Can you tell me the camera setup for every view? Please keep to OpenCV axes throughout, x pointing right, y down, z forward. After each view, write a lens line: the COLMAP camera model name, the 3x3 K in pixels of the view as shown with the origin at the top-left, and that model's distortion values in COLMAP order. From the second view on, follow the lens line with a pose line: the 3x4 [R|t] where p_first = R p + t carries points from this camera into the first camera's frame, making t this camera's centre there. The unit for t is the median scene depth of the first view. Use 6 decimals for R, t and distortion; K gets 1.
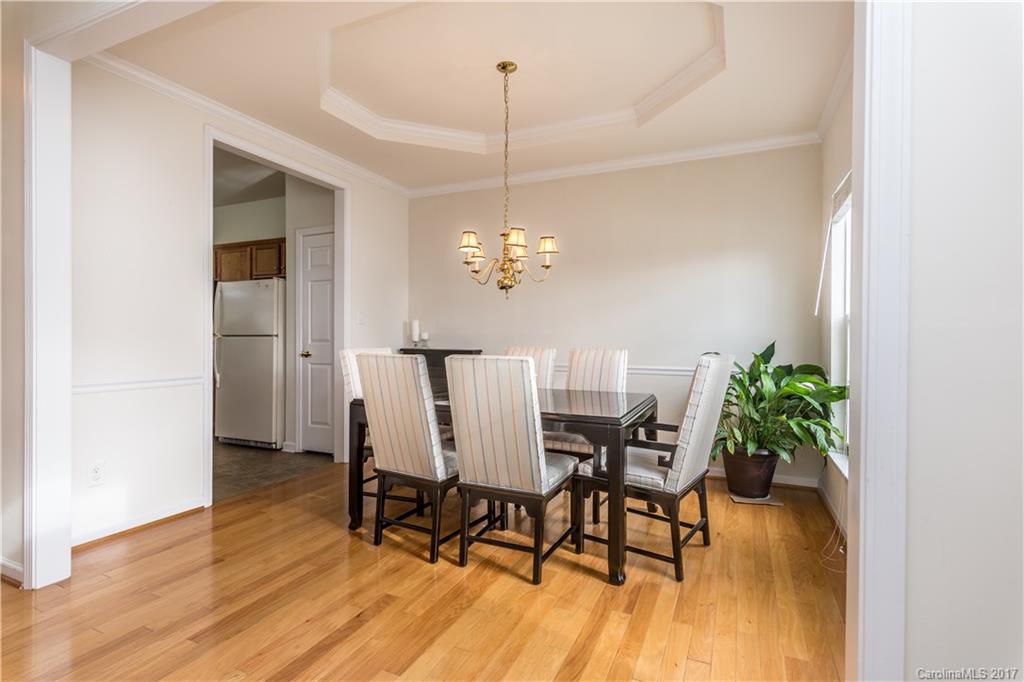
lens RADIAL K [[495.2, 0, 511.3], [0, 495.2, 338.1], [0, 0, 1]] dist [0.002744, -0.001719]
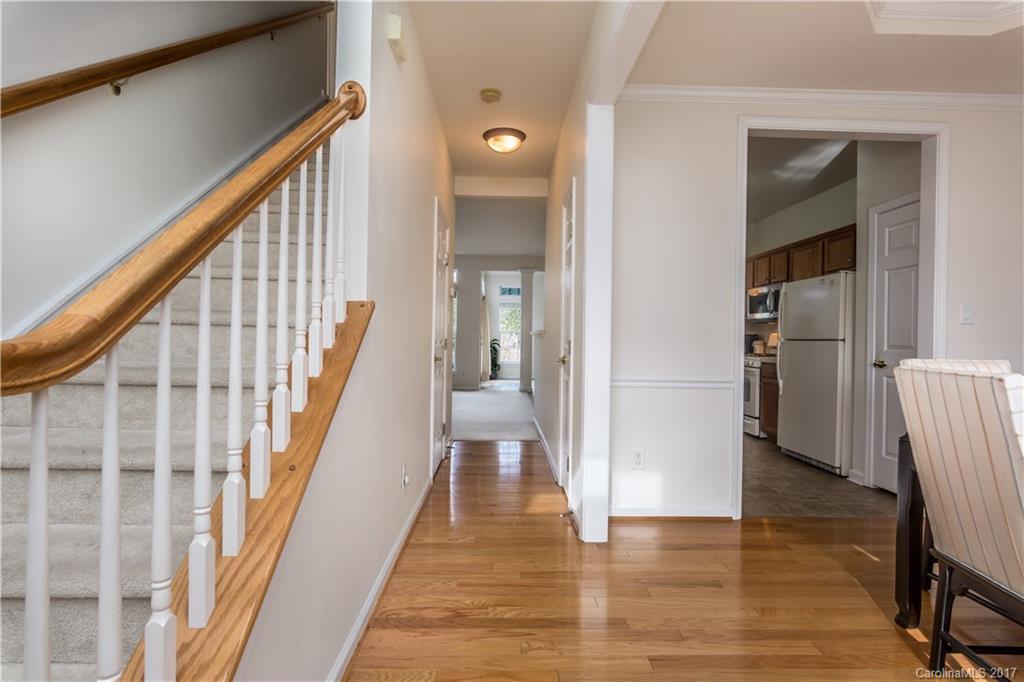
lens RADIAL K [[495.2, 0, 511.3], [0, 495.2, 338.1], [0, 0, 1]] dist [0.002744, -0.001719]
pose [[0.443323, 0.005939, -0.896342, 0.037357], [-0.015752, 0.999875, -0.001166, 0.001969], [0.896224, 0.014636, 0.443361, 0.168195]]
